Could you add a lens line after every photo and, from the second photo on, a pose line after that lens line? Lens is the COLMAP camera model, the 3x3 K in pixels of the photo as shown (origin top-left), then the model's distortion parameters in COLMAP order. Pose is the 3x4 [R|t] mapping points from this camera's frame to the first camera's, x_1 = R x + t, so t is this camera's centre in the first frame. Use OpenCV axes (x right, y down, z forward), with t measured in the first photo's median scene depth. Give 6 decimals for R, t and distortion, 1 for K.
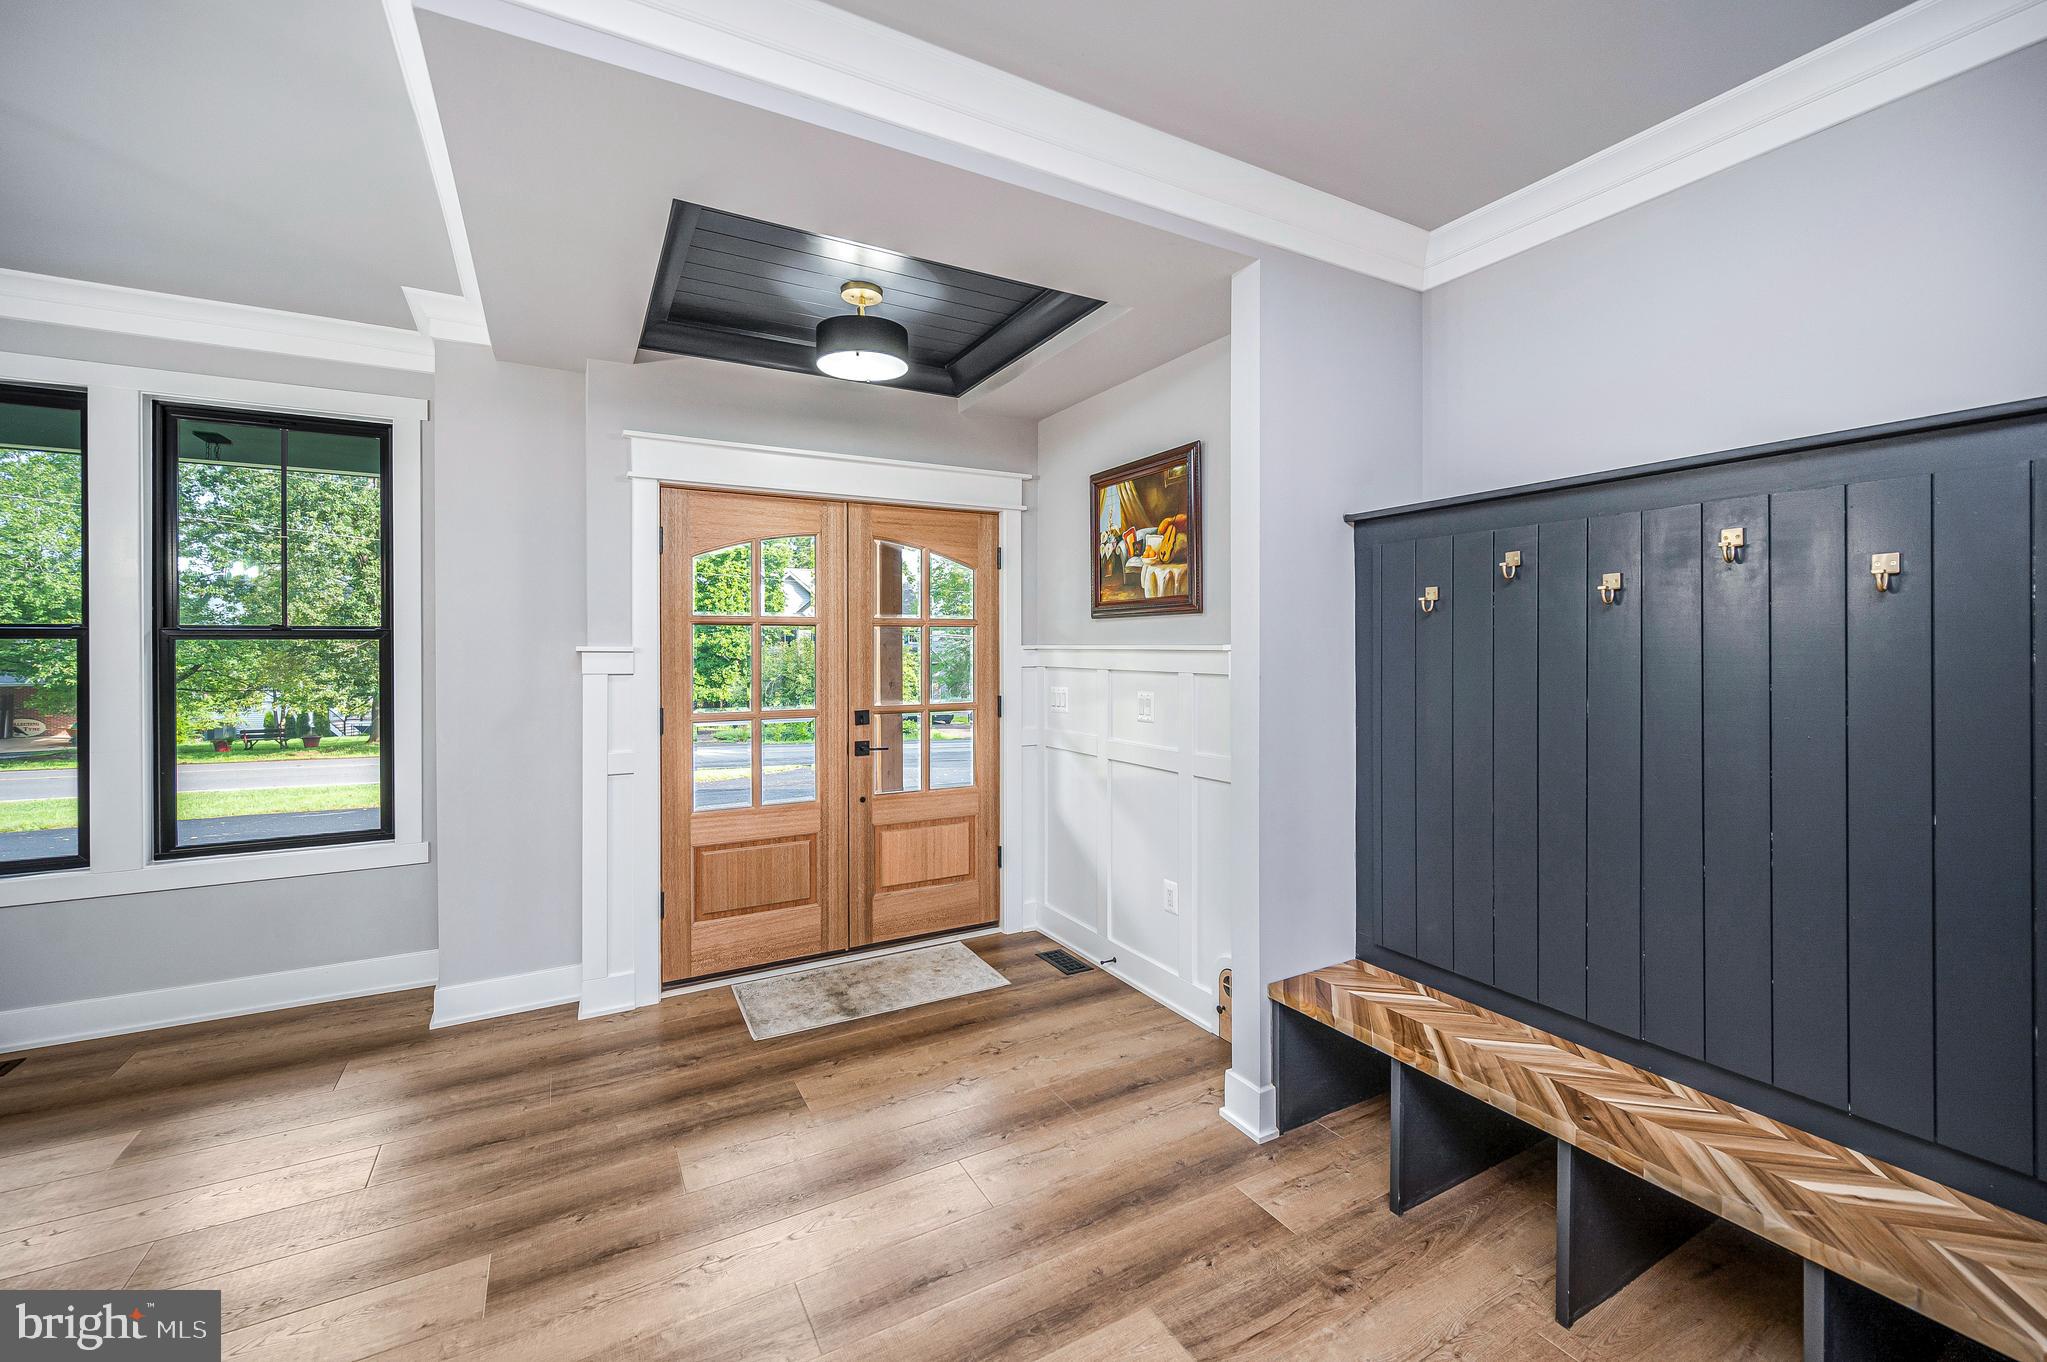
lens RADIAL K [[819.5, 0, 1039.4], [0, 819.5, 656.7], [0, 0, 1]] dist [-0.004213, 0.000983]
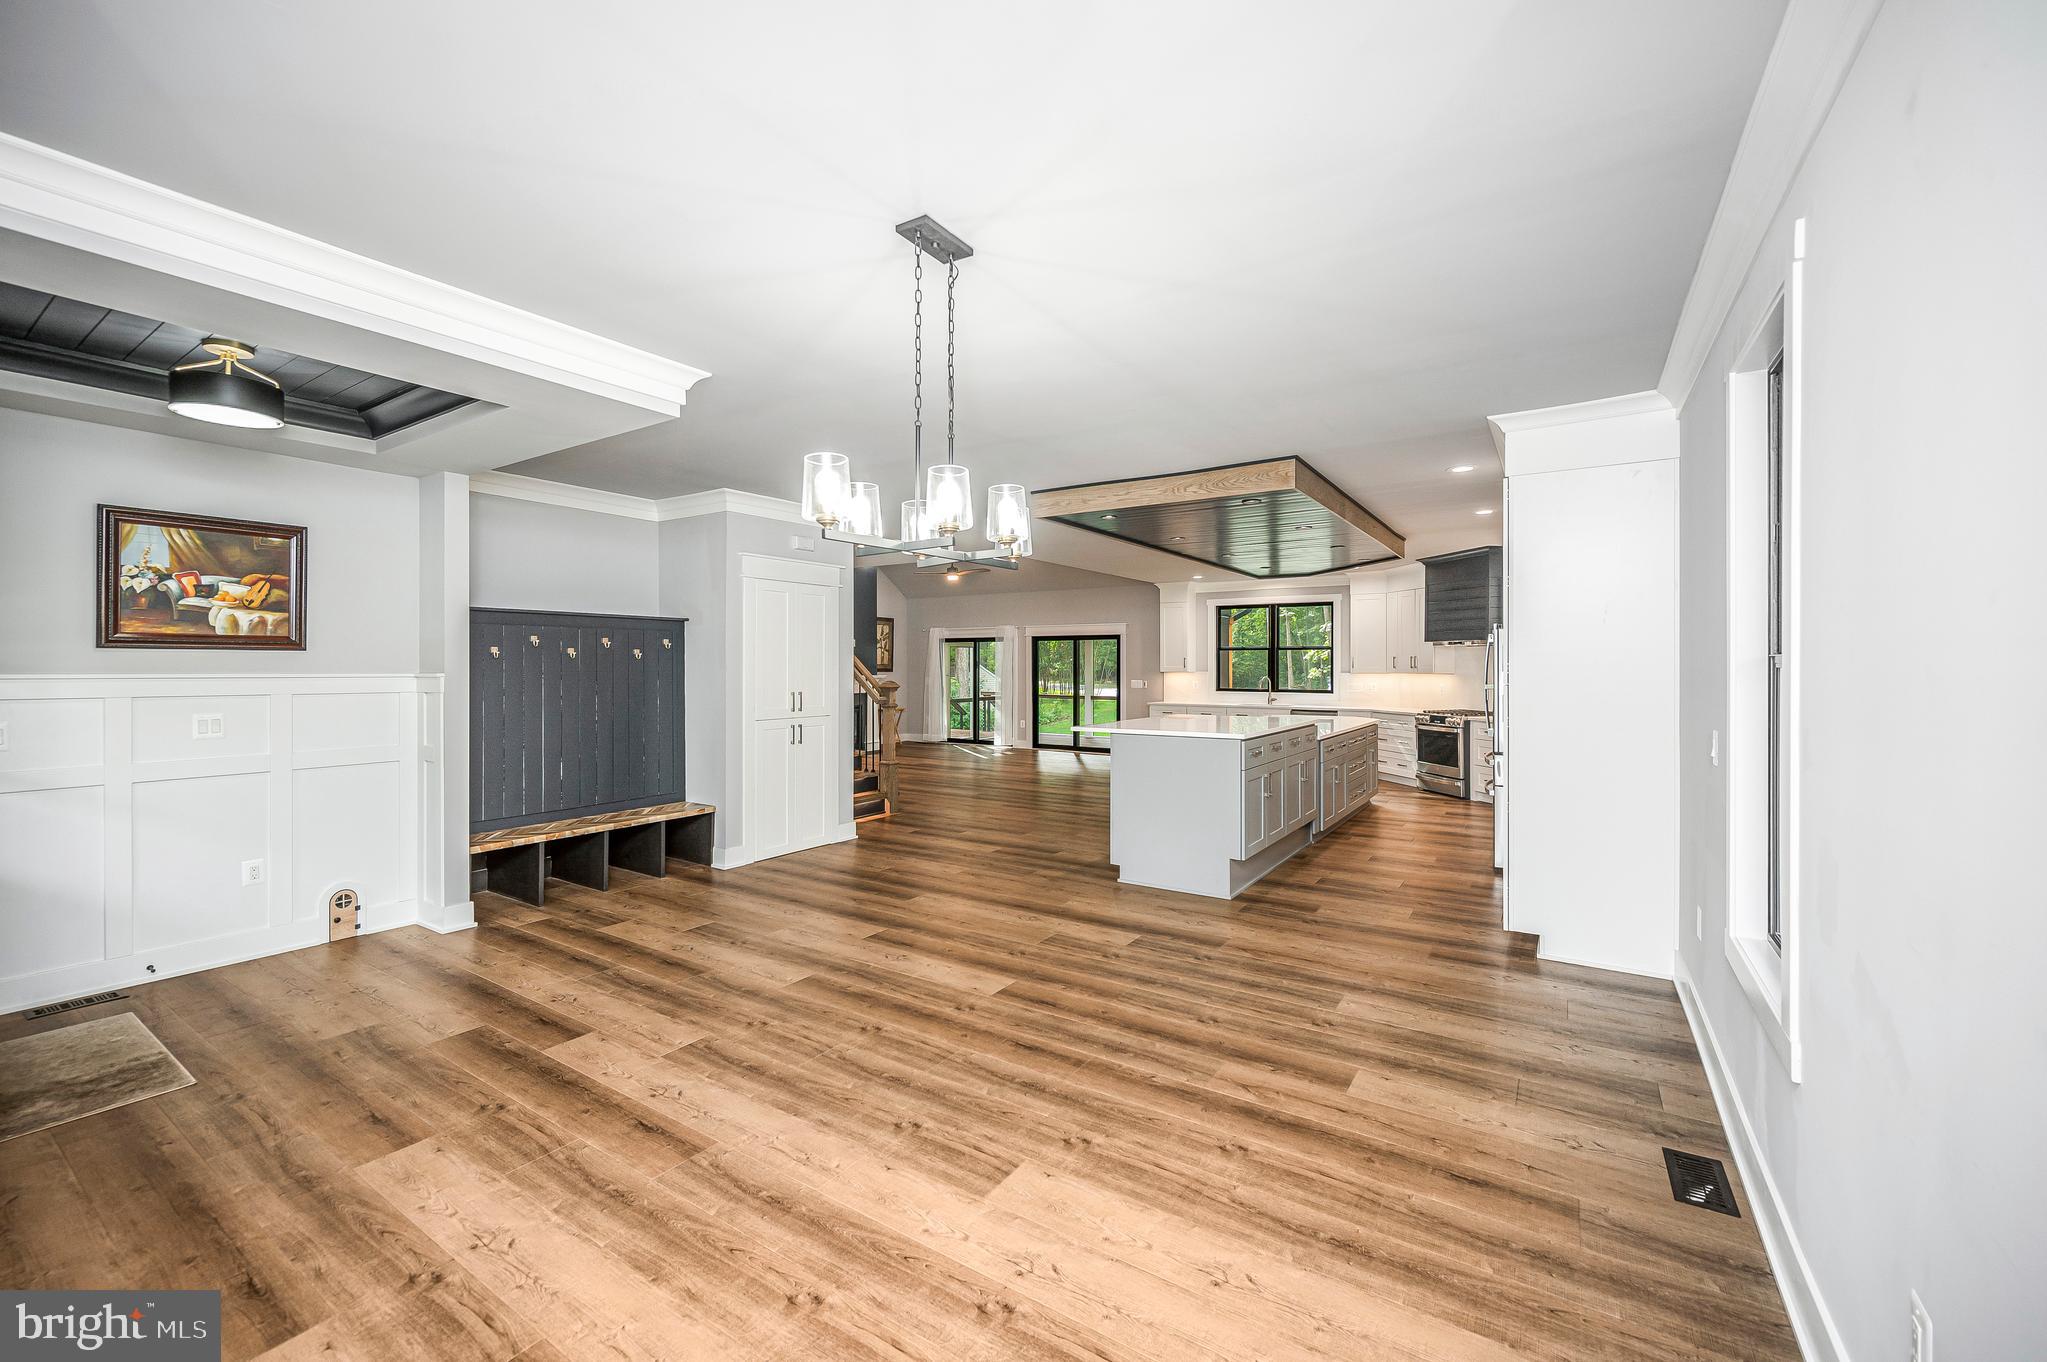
lens RADIAL K [[819.5, 0, 1040.7], [0, 819.5, 671.3], [0, 0, 1]] dist [-0.004213, 0.000983]
pose [[-0.463458, -0.004479, 0.886108, -1.494798], [0.010127, 0.999895, 0.010351, -0.018471], [-0.886061, 0.013771, -0.463364, 0.497844]]
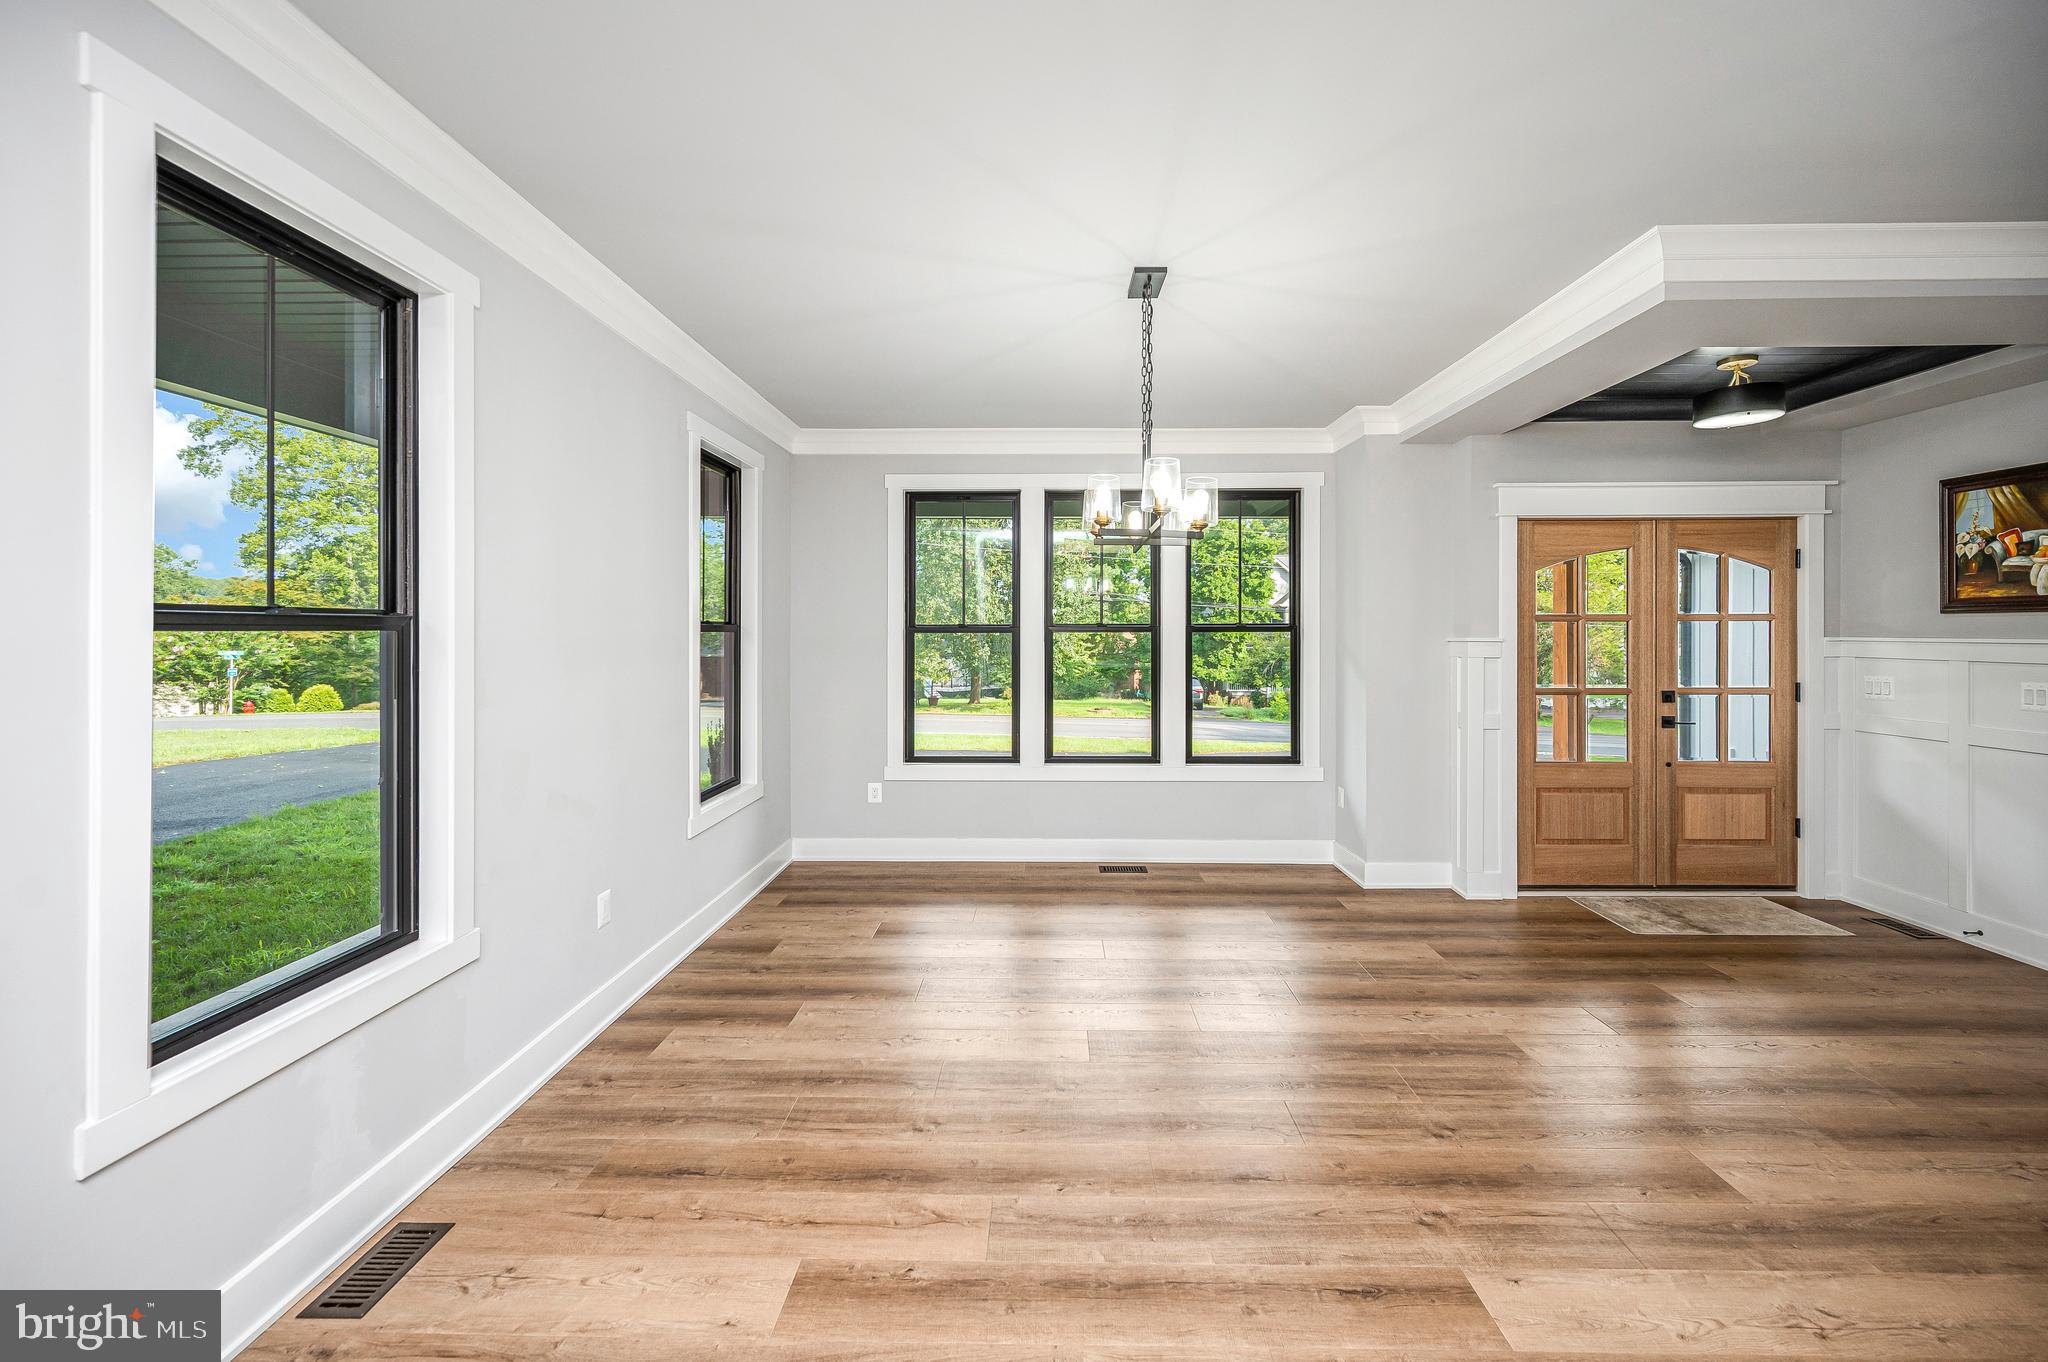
lens RADIAL K [[819.9, 0, 1037.7], [0, 819.9, 637.4], [0, 0, 1]] dist [-0.004213, 0.000983]
pose [[0.860766, 0.004609, -0.508980, -0.455906], [-0.006057, 0.999981, -0.001188, -0.007402], [0.508964, 0.004105, 0.860778, -0.583656]]
